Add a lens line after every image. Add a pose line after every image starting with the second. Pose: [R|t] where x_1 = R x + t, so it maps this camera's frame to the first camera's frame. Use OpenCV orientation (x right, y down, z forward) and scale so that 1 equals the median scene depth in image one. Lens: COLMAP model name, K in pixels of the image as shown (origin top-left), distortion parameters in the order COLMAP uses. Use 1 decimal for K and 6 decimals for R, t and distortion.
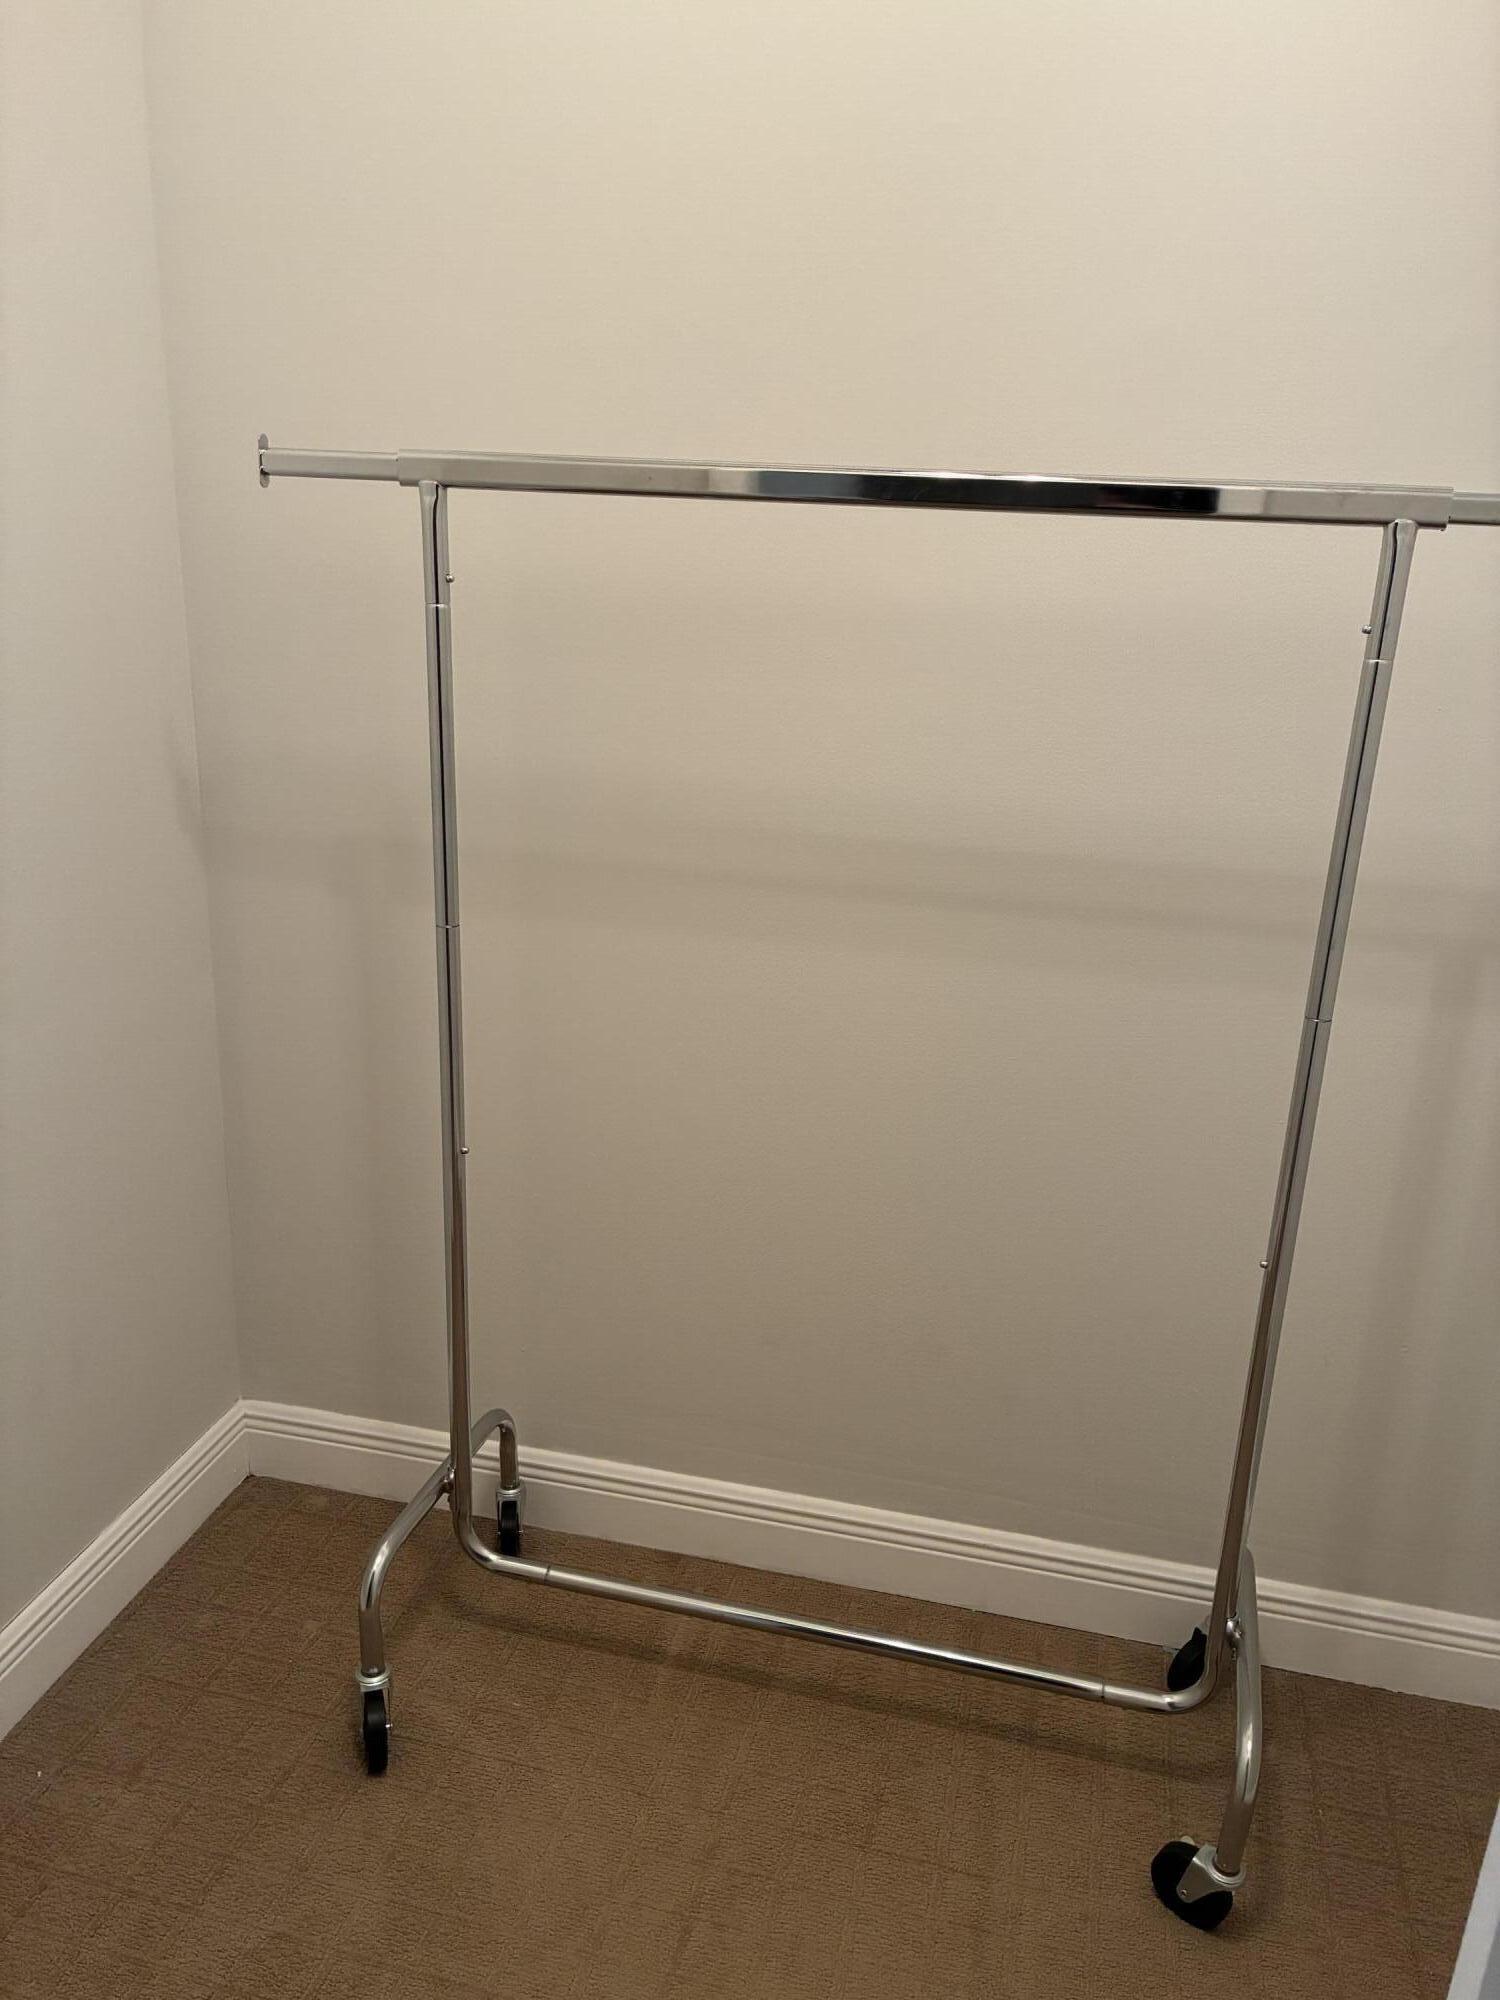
lens RADIAL K [[1513.6, 0, 742.7], [0, 1513.6, 982.8], [0, 0, 1]] dist [0.009822, -0.007883]
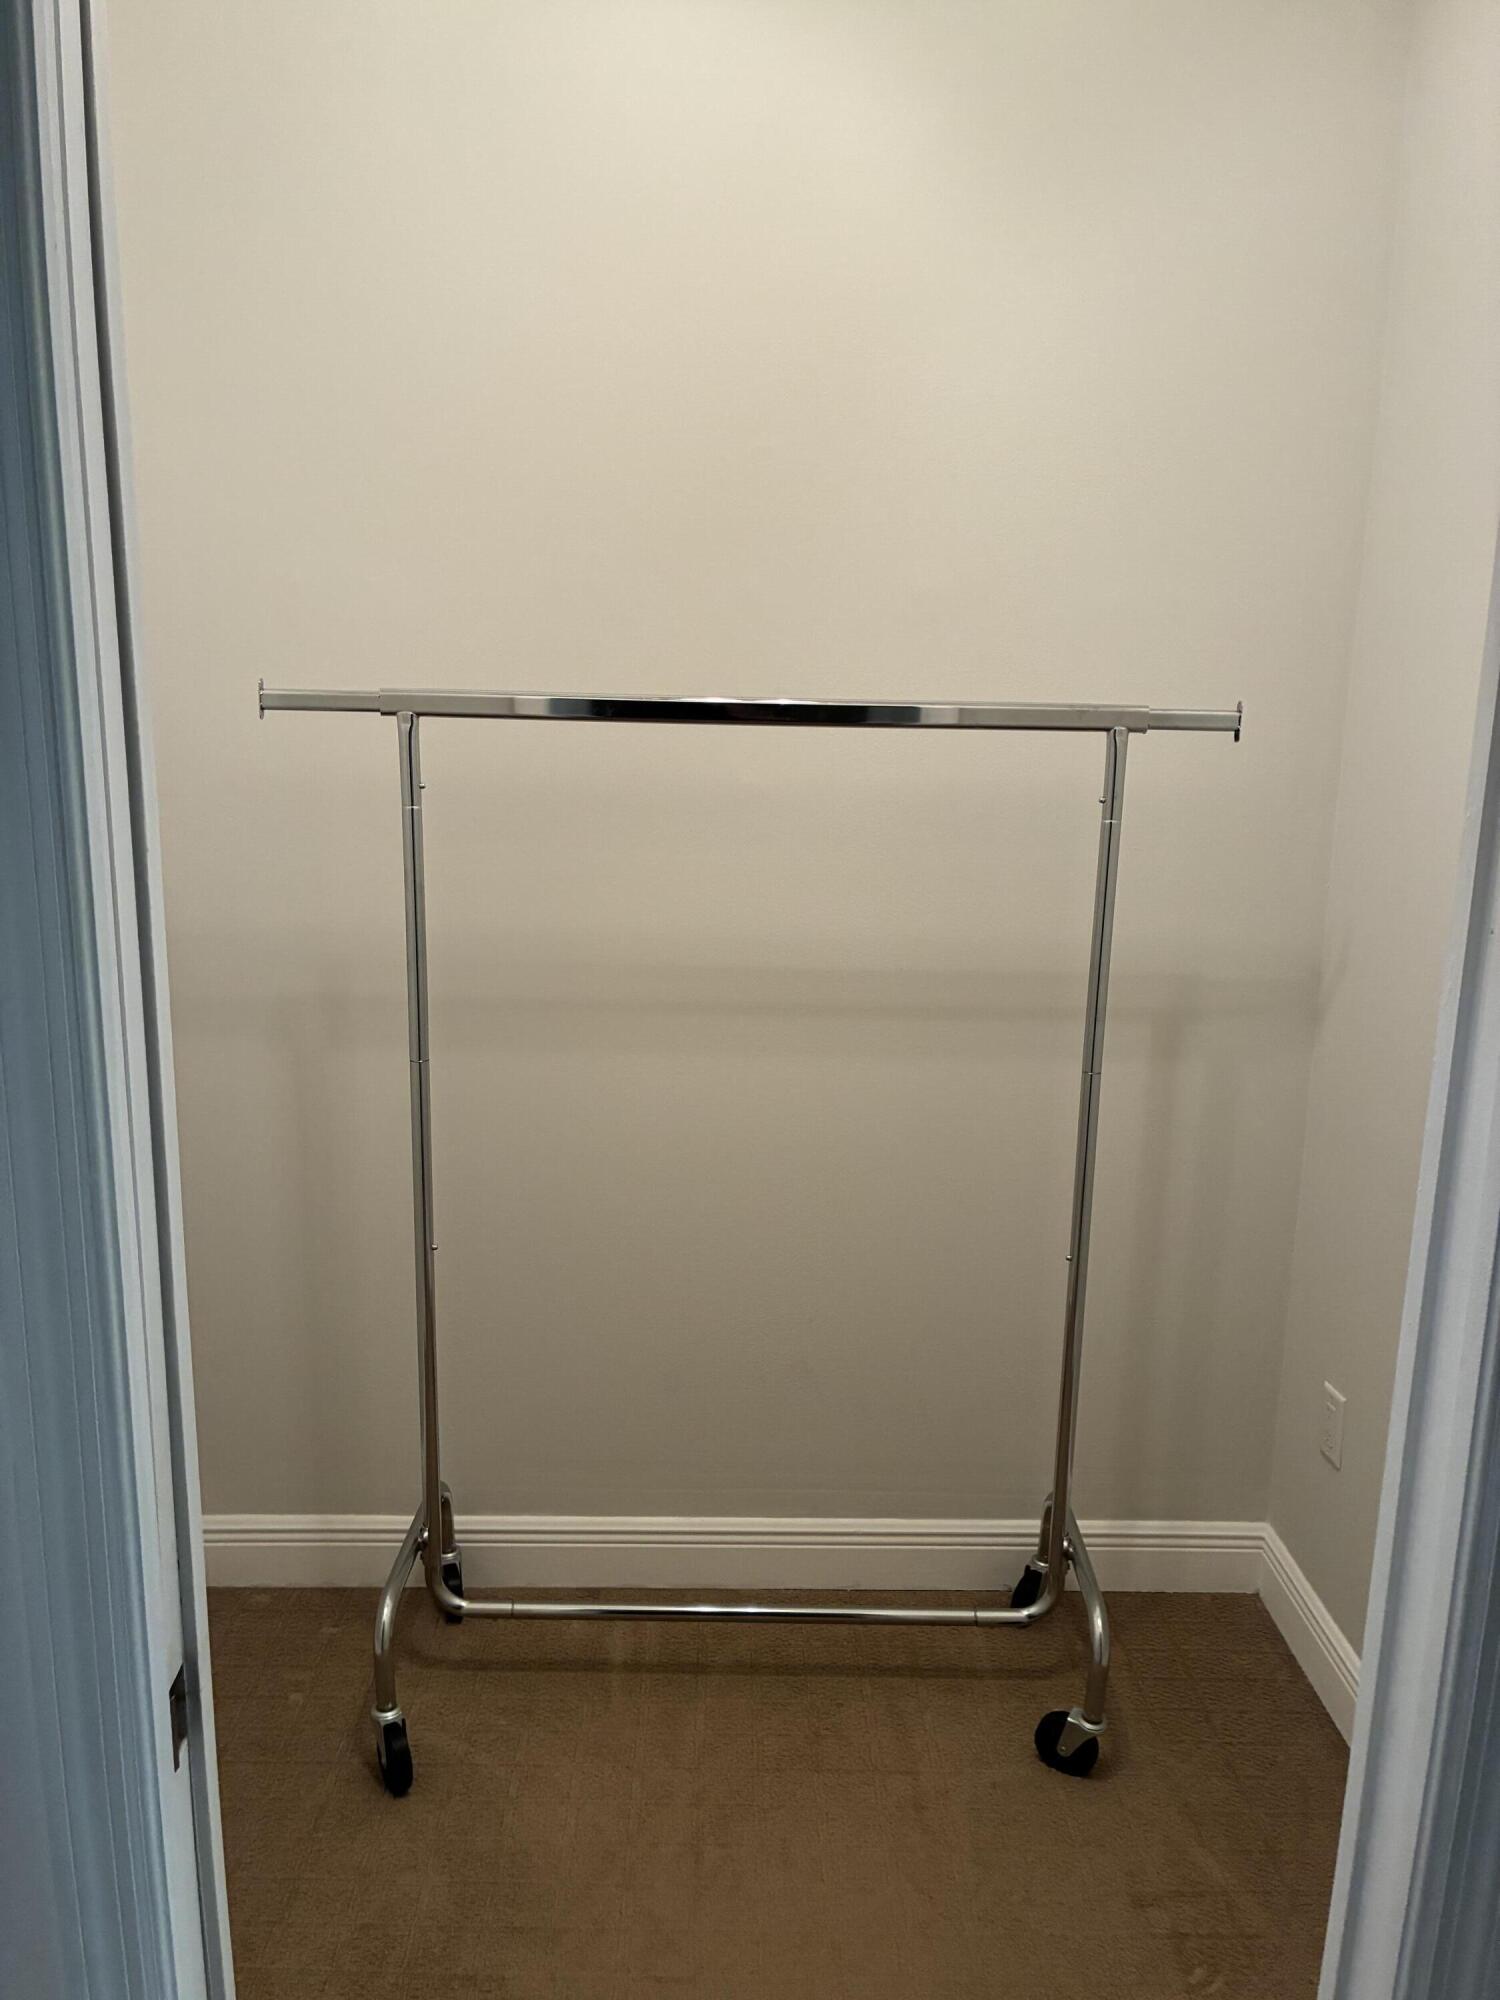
lens RADIAL K [[1366.8, 0, 752.6], [0, 1366.8, 1007.0], [0, 0, 1]] dist [-0.025892, 0.062569]
pose [[0.971279, -0.065846, 0.228651, -0.185832], [0.088114, 0.992164, -0.088577, 0.040877], [-0.221027, 0.106180, 0.969470, -0.143312]]
